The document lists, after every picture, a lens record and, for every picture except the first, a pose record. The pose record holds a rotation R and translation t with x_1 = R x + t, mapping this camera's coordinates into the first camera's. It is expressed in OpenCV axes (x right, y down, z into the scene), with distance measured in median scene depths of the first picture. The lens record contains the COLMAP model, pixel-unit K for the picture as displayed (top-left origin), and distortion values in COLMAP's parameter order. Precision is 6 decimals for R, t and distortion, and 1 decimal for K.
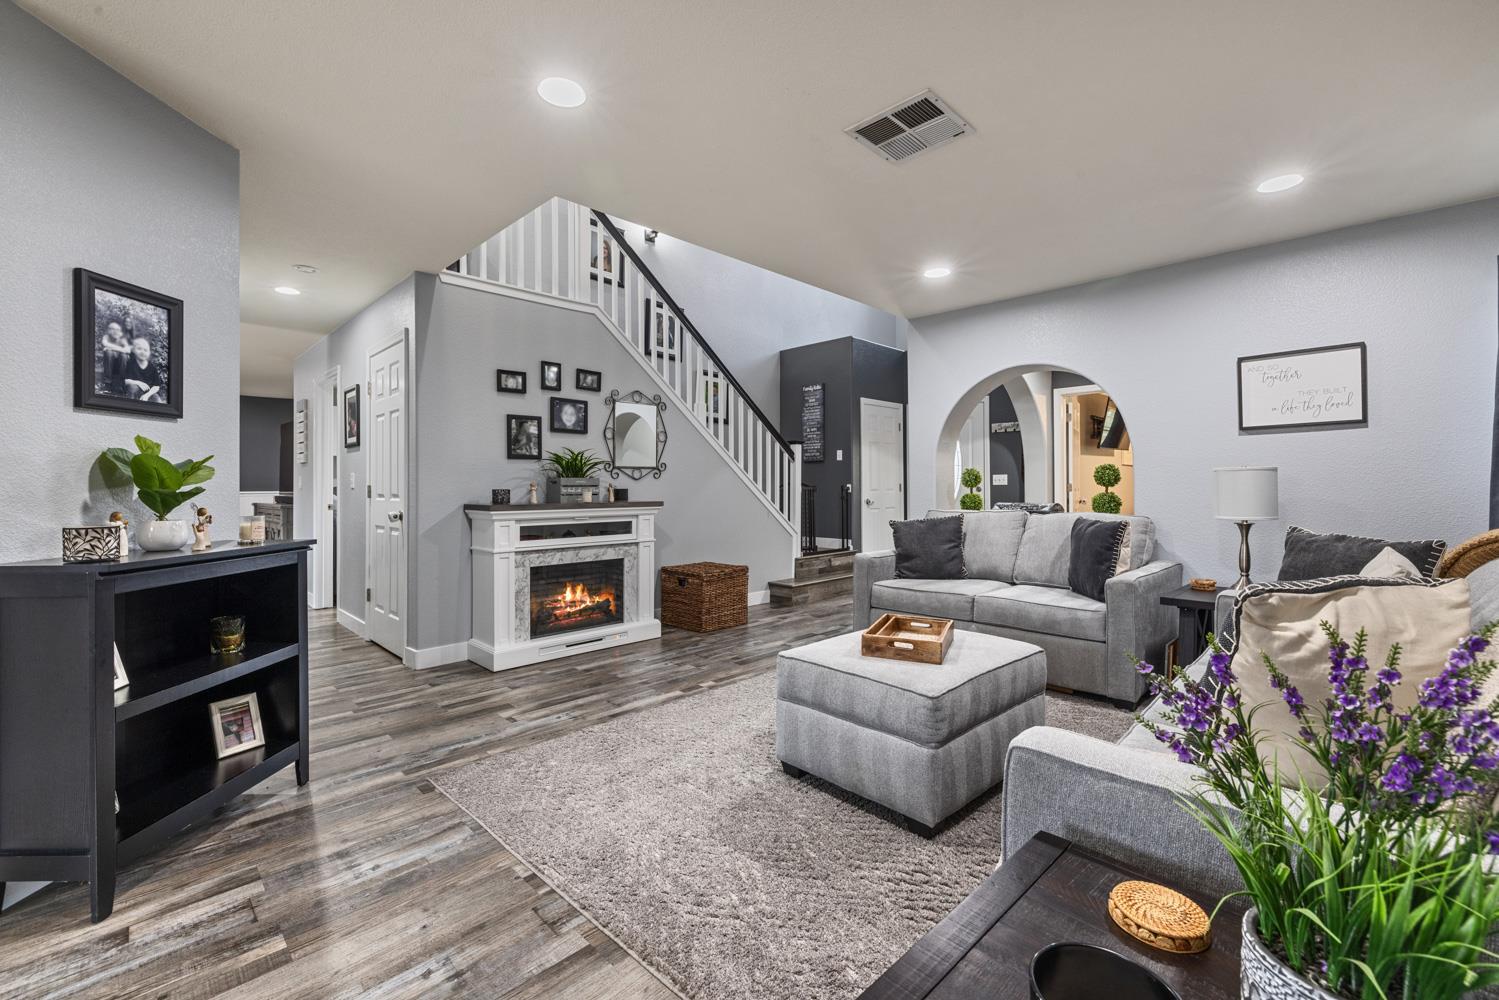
lens RADIAL K [[630.4, 0, 741.6], [0, 630.4, 489.3], [0, 0, 1]] dist [0.005011, -0.000764]
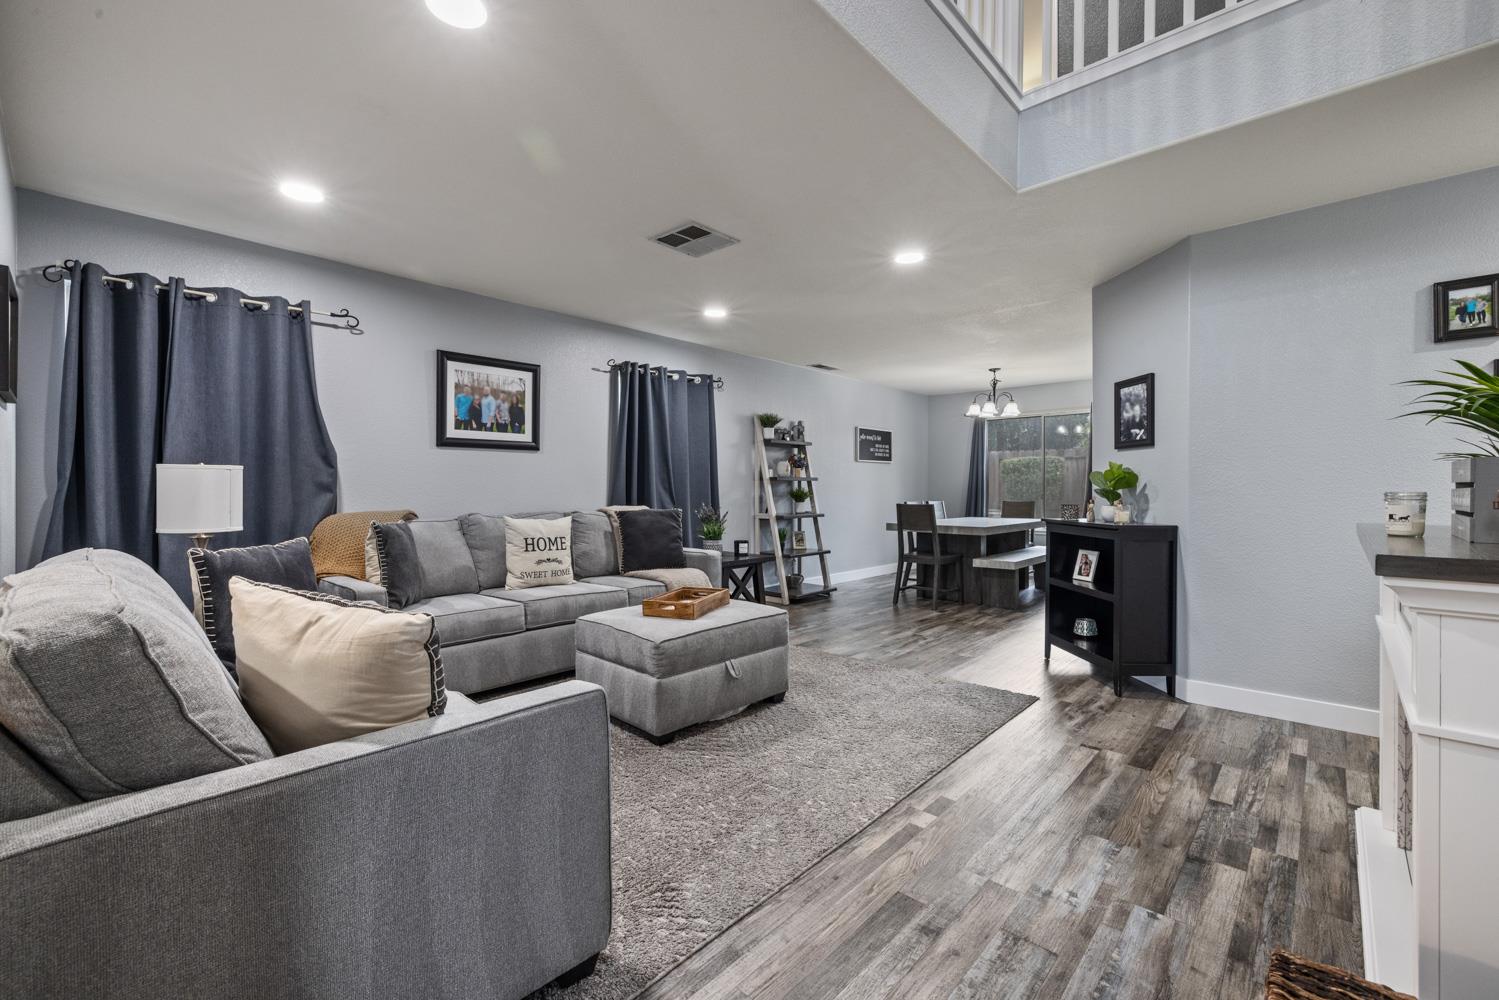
lens RADIAL K [[630.4, 0, 749.9], [0, 630.4, 491.3], [0, 0, 1]] dist [0.005011, -0.000764]
pose [[-0.998762, 0.002772, -0.049675, 0.155574], [0.002357, 0.999962, 0.008397, -0.007411], [0.049697, 0.008269, -0.998730, 1.777067]]
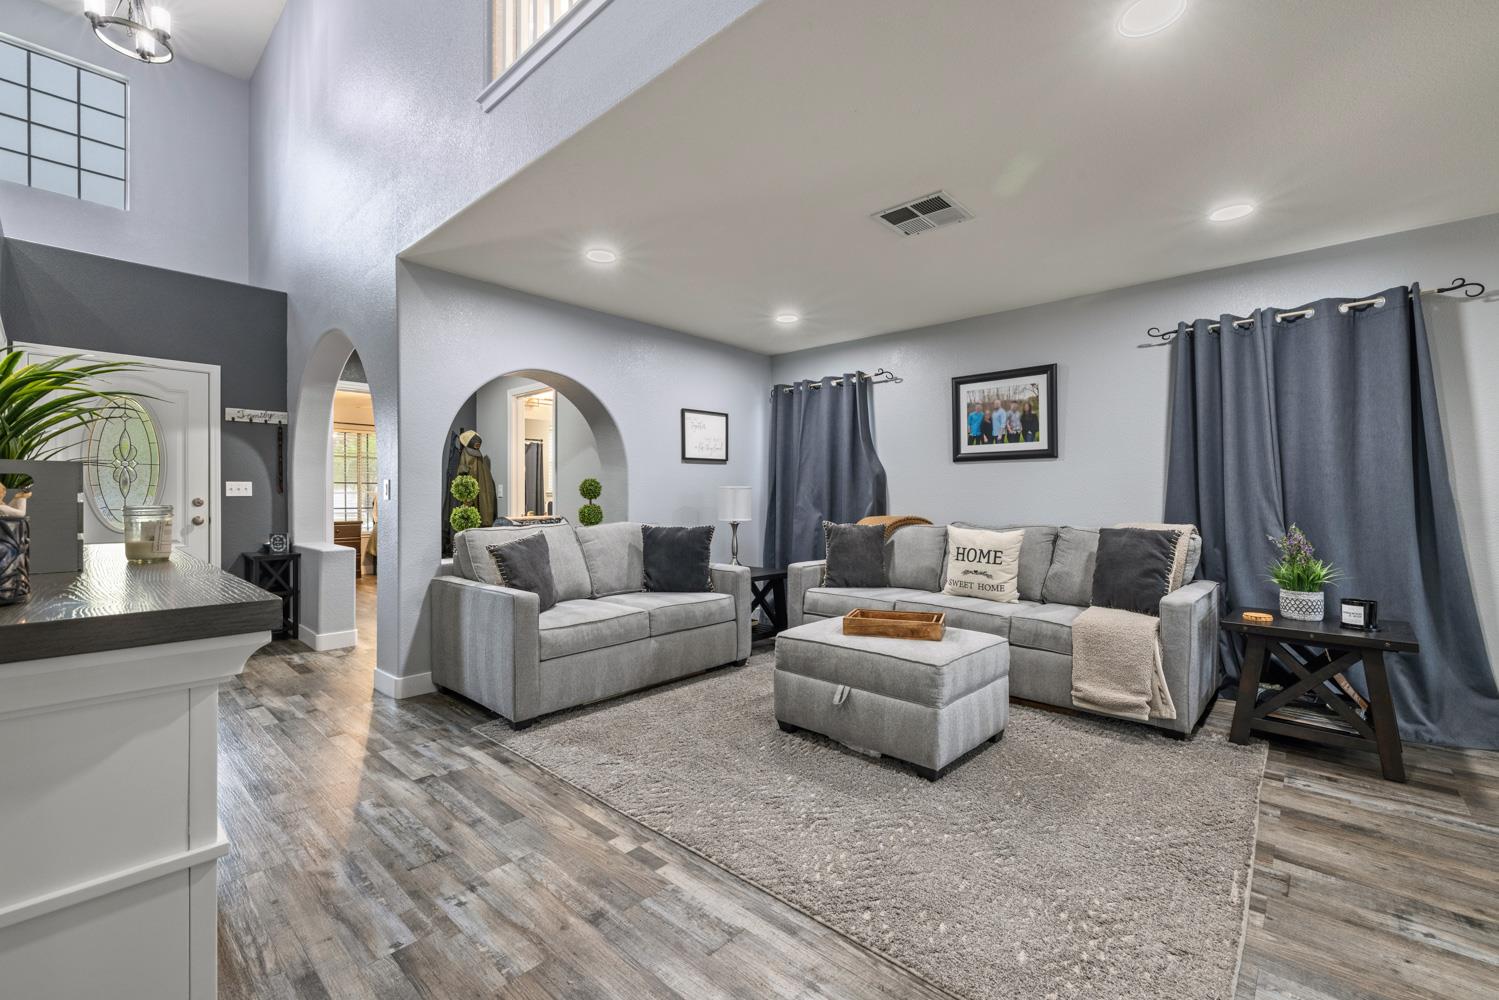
lens RADIAL K [[630.4, 0, 744.9], [0, 630.4, 504.2], [0, 0, 1]] dist [0.005011, -0.000764]
pose [[-0.047701, -0.009027, 0.998821, -0.706262], [0.002122, 0.999956, 0.009139, -0.006250], [-0.998859, 0.002555, -0.047679, 1.027412]]
